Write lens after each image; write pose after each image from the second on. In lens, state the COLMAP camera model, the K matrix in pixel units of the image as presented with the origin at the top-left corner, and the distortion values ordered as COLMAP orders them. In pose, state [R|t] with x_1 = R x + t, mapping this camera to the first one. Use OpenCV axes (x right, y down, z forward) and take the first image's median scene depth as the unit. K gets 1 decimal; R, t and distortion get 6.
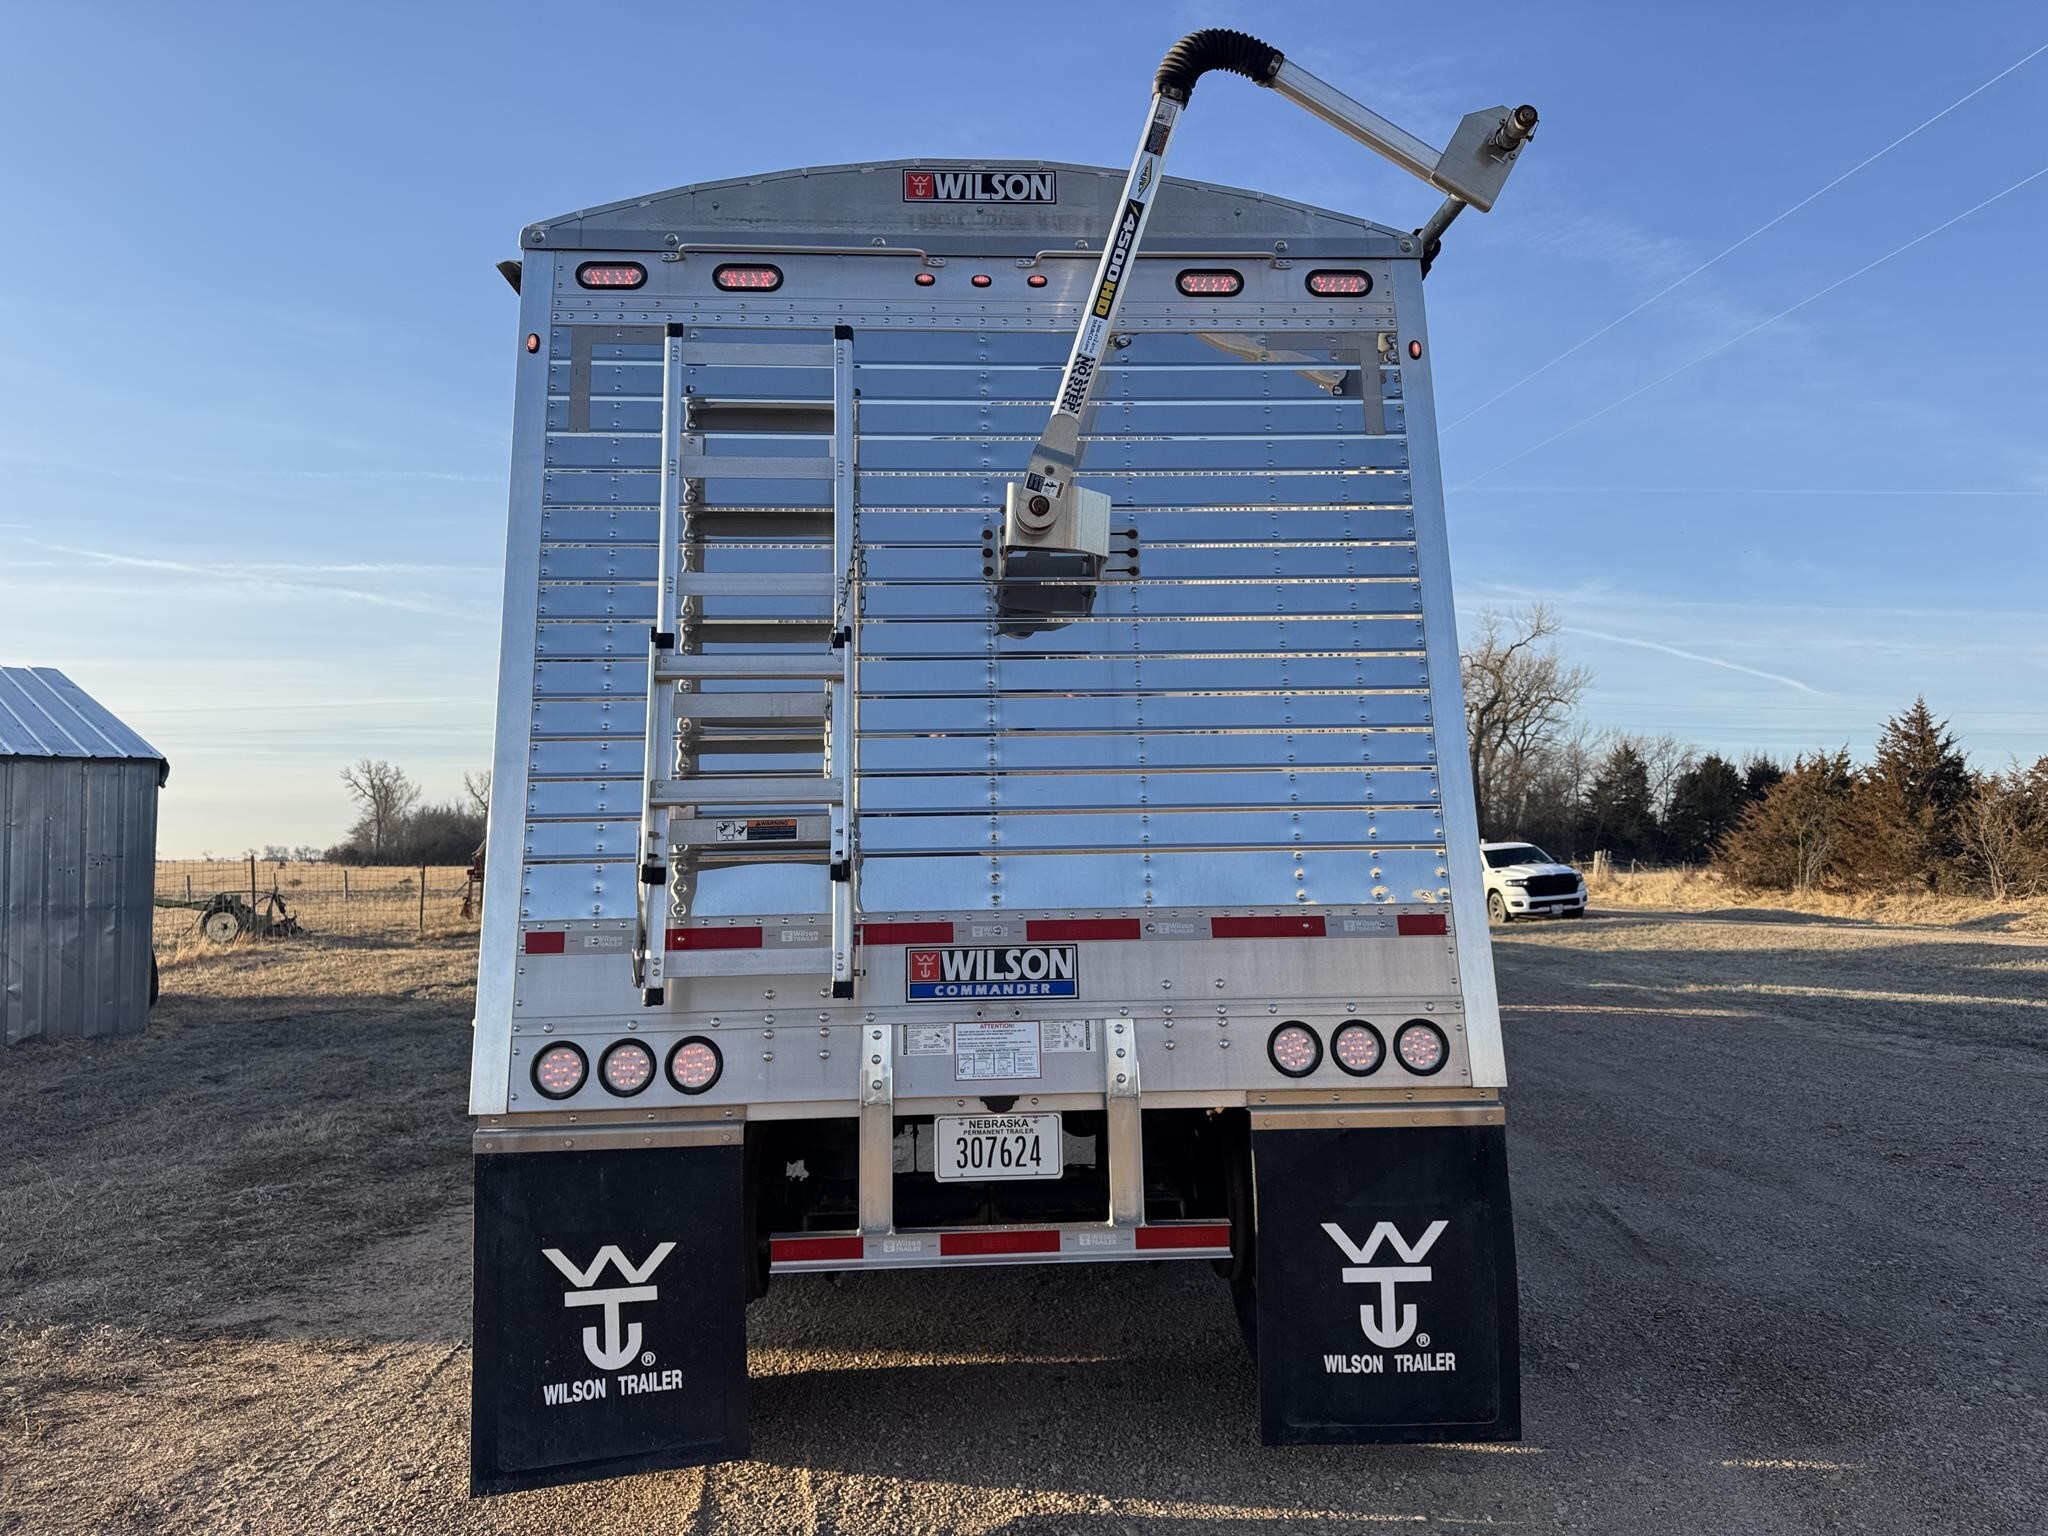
lens RADIAL K [[1494.1, 0, 1021.9], [0, 1494.1, 752.9], [0, 0, 1]] dist [0.143239, -0.252380]
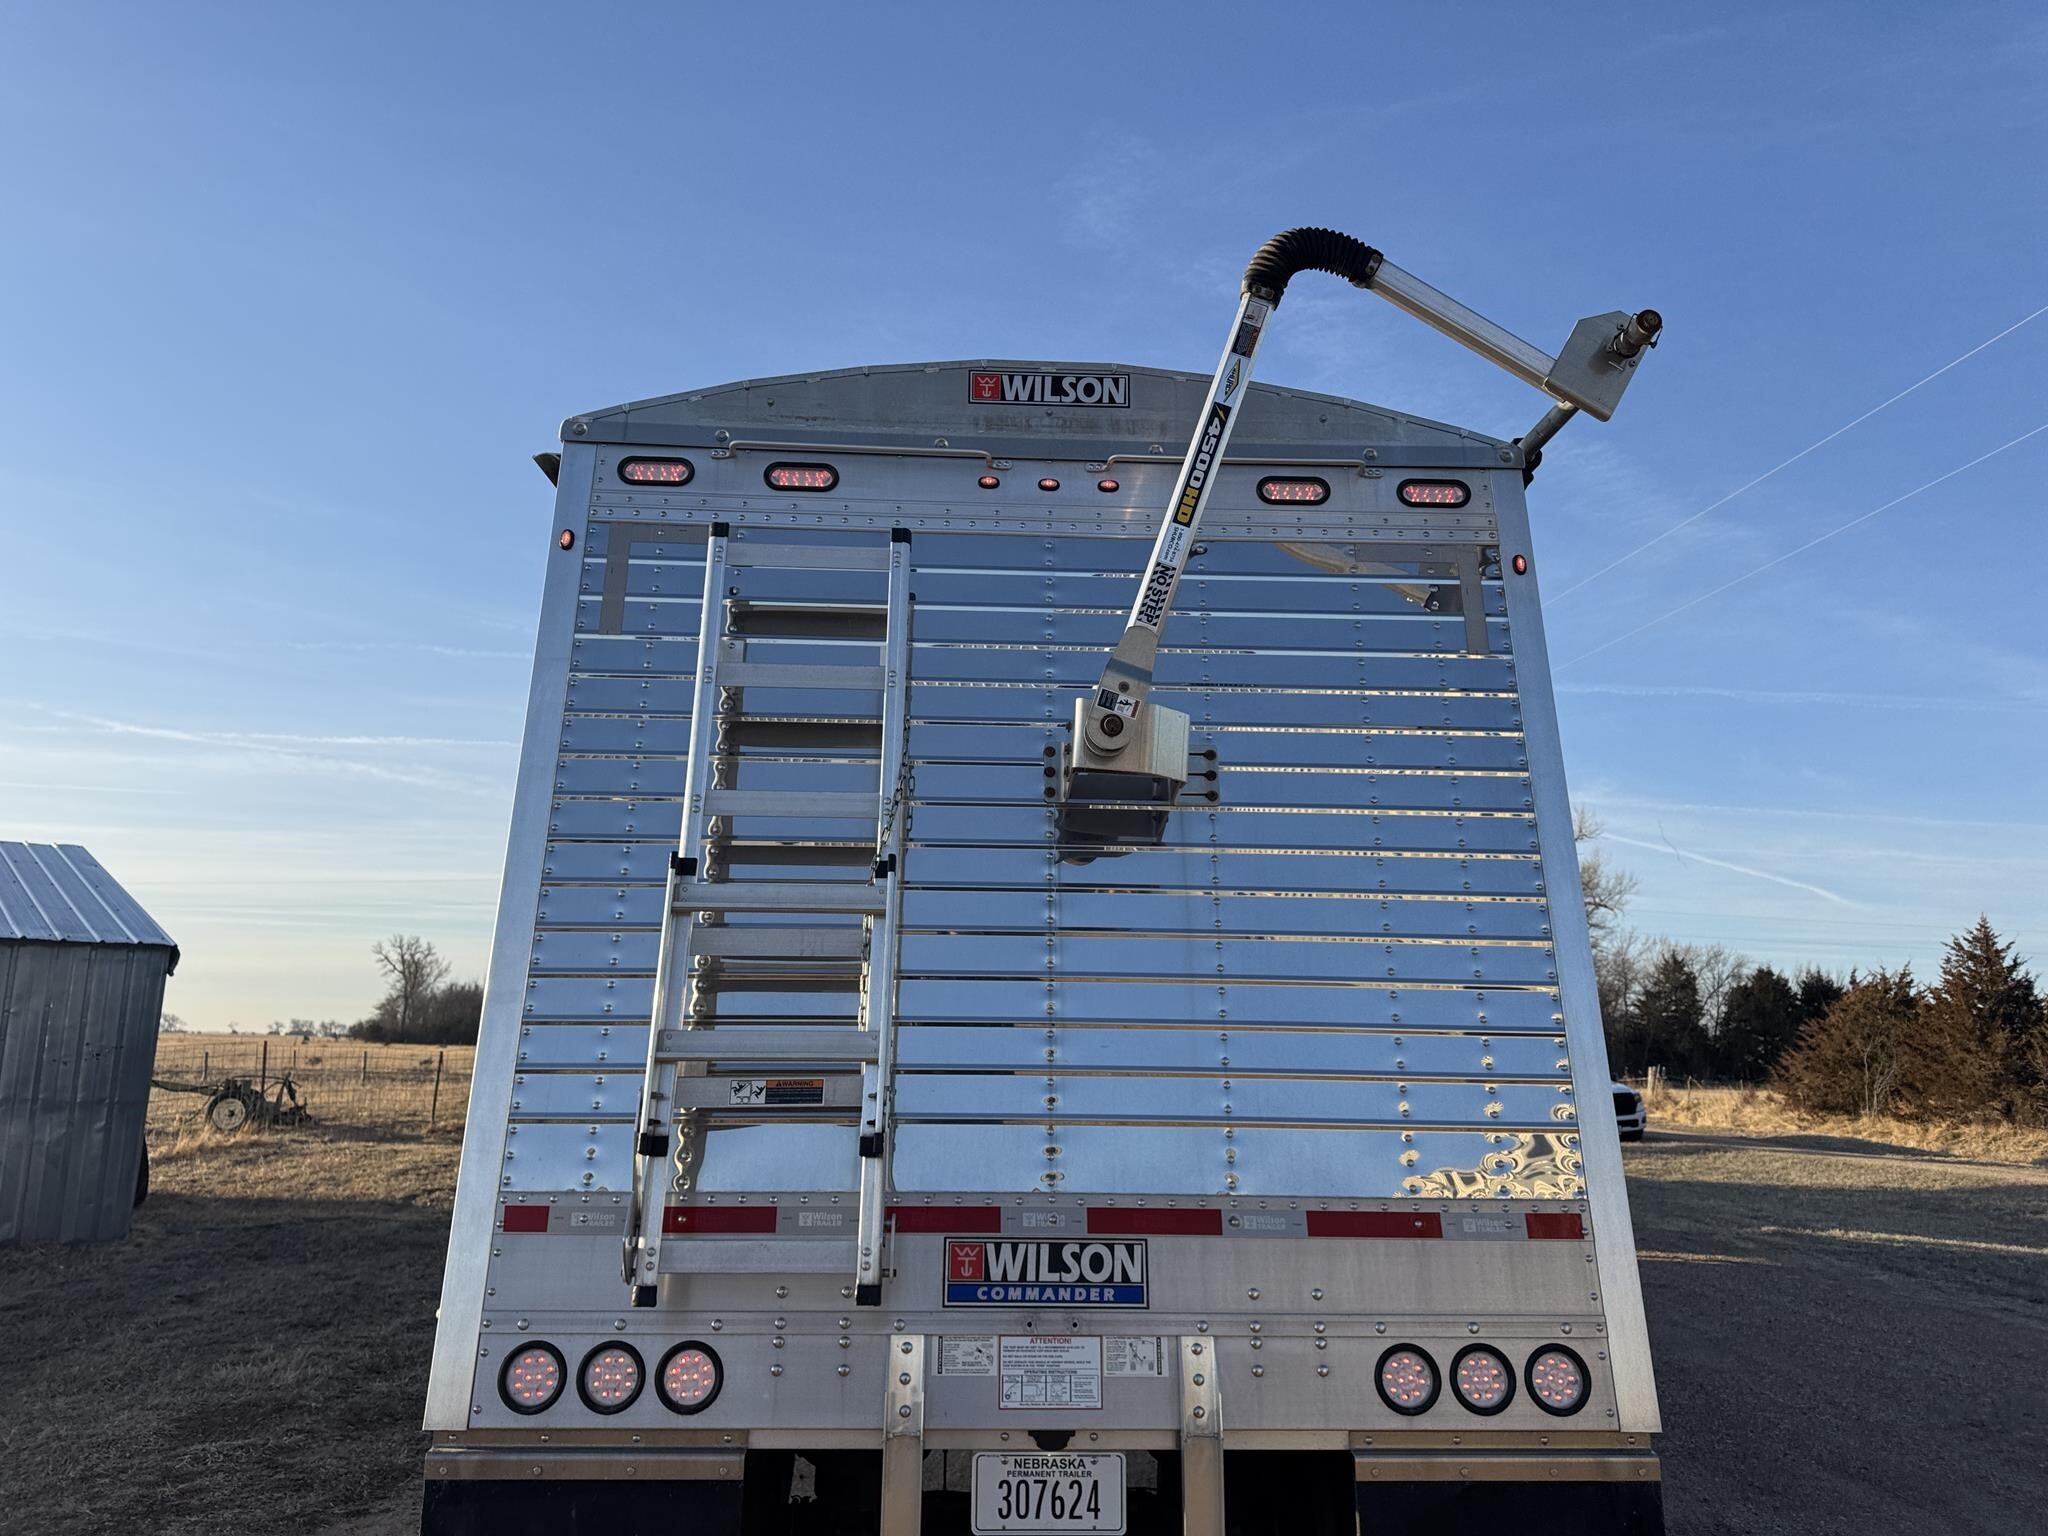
lens RADIAL K [[1481.1, 0, 1020.5], [0, 1481.1, 720.5], [0, 0, 1]] dist [0.144247, -0.321995]
pose [[0.999432, 0.023052, -0.024593, -0.020342], [-0.026357, 0.989252, -0.143829, -0.037881], [0.021013, 0.144395, 0.989297, 0.120506]]
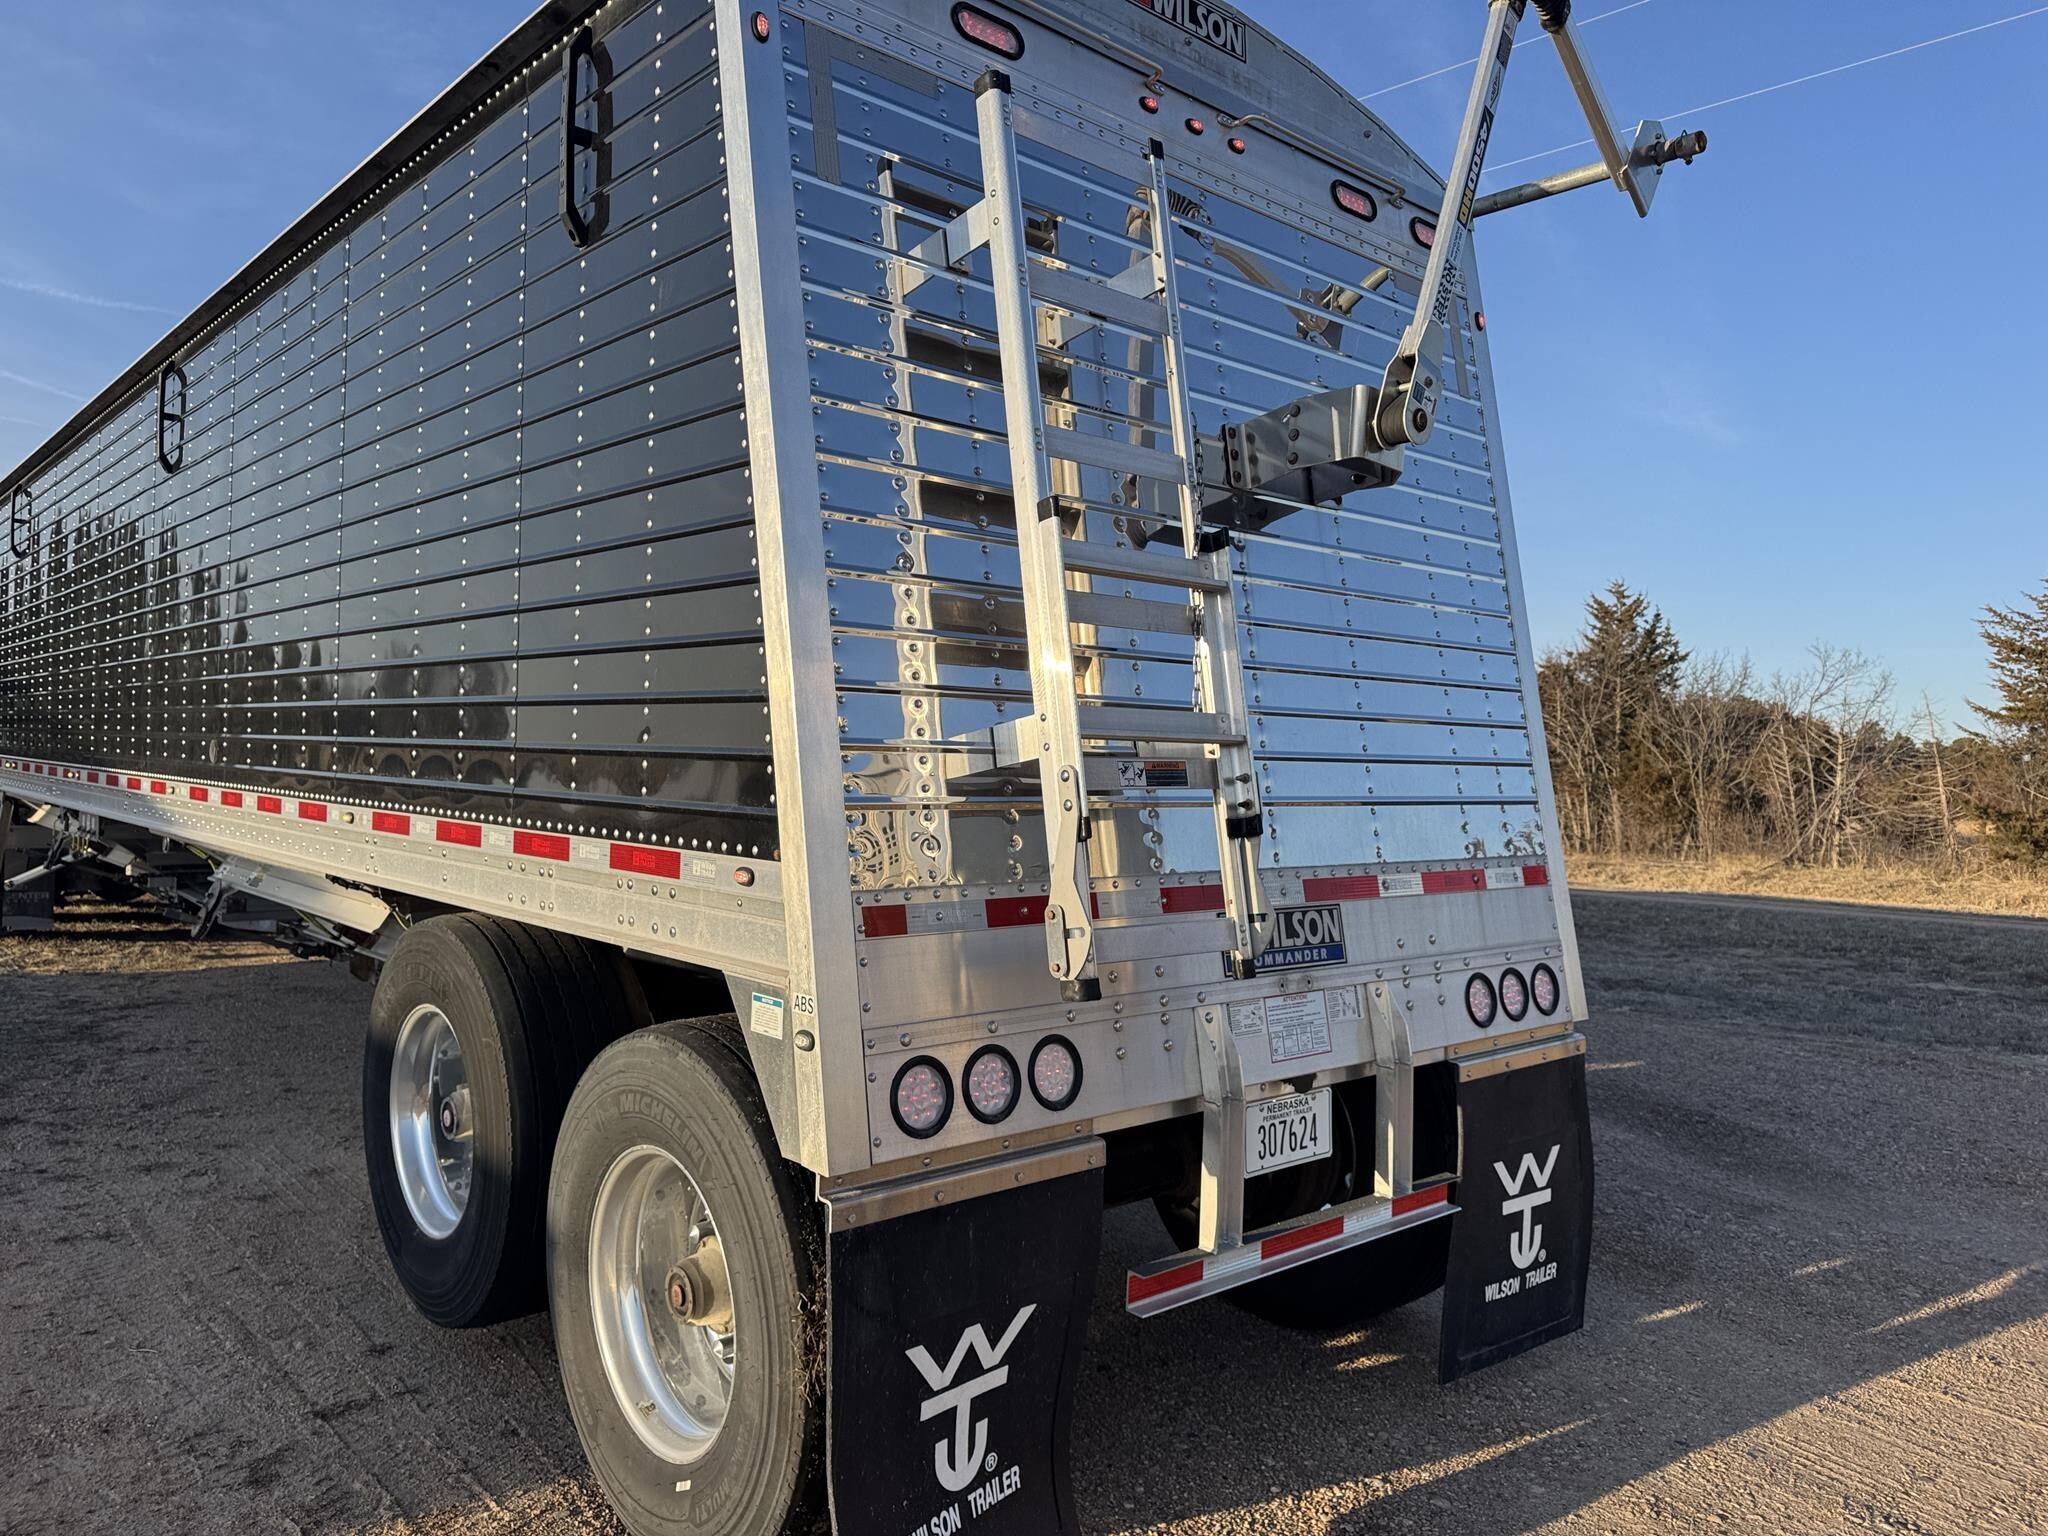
lens RADIAL K [[1475.7, 0, 1030.5], [0, 1475.7, 755.4], [0, 0, 1]] dist [0.085371, -0.087788]
pose [[0.776074, 0.034318, 0.629707, -0.686885], [-0.075176, 0.996433, 0.038344, 0.016303], [-0.626145, -0.077097, 0.775886, 0.420169]]
